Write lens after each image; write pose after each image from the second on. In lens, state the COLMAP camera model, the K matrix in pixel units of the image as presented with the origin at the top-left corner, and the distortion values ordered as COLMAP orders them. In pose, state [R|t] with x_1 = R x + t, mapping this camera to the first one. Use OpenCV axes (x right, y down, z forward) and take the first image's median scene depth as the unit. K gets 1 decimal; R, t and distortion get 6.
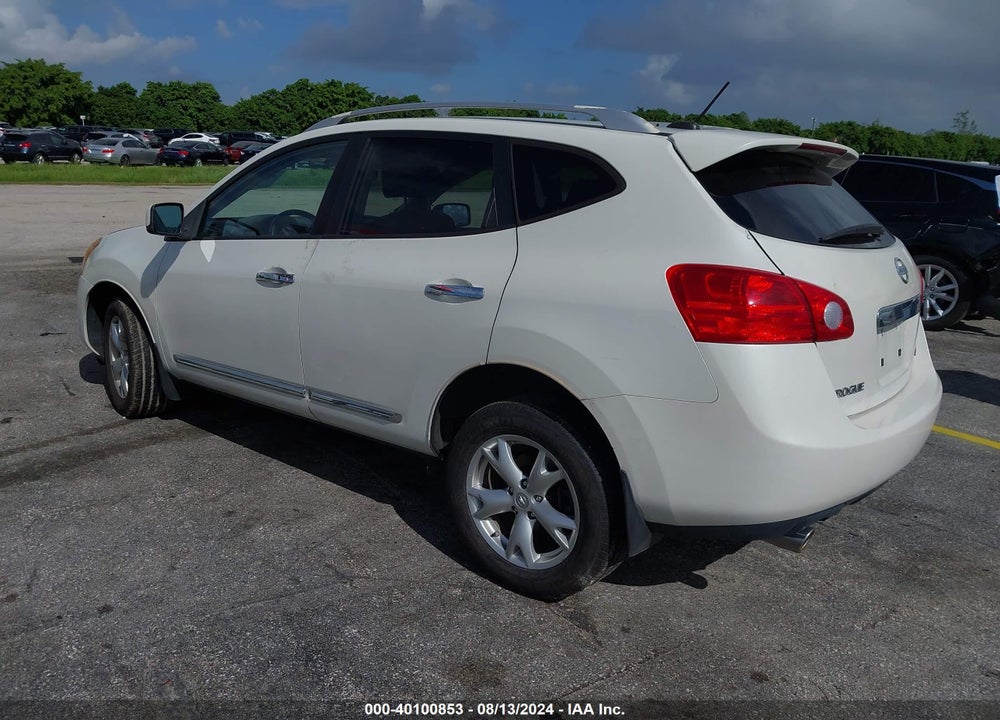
lens RADIAL K [[817.5, 0, 515.1], [0, 817.5, 326.8], [0, 0, 1]] dist [0.002029, -0.010190]
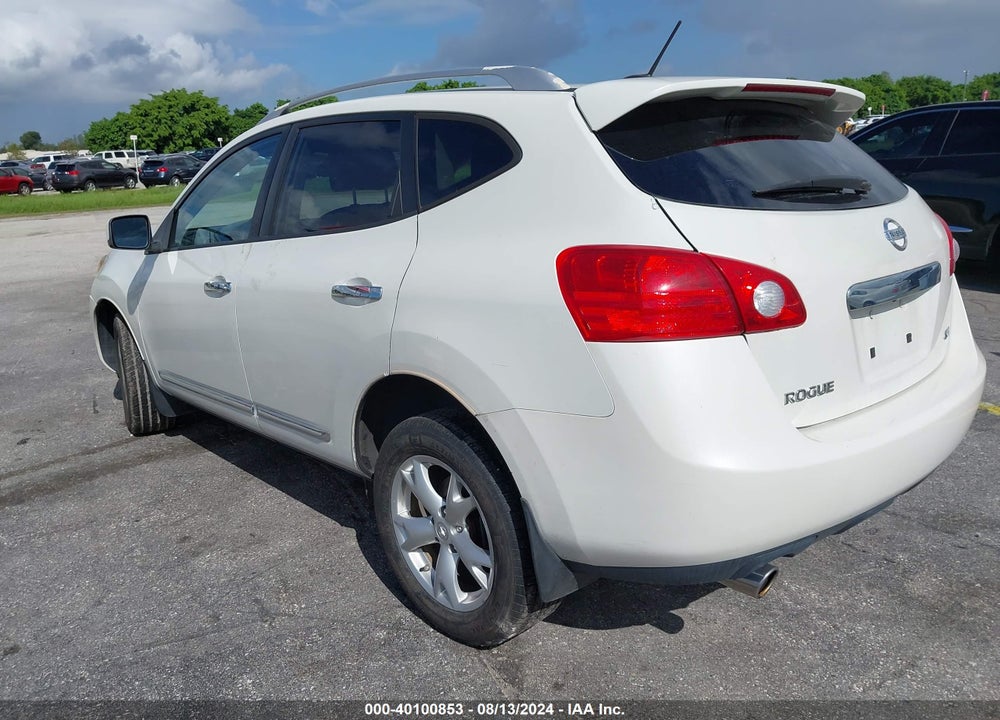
lens RADIAL K [[817.5, 0, 515.1], [0, 817.5, 326.8], [0, 0, 1]] dist [0.002029, -0.010190]
pose [[0.984530, -0.049172, -0.168174, 0.227281], [0.051050, 0.998673, 0.006859, -0.004423], [0.167613, -0.015338, 0.985733, 0.157094]]
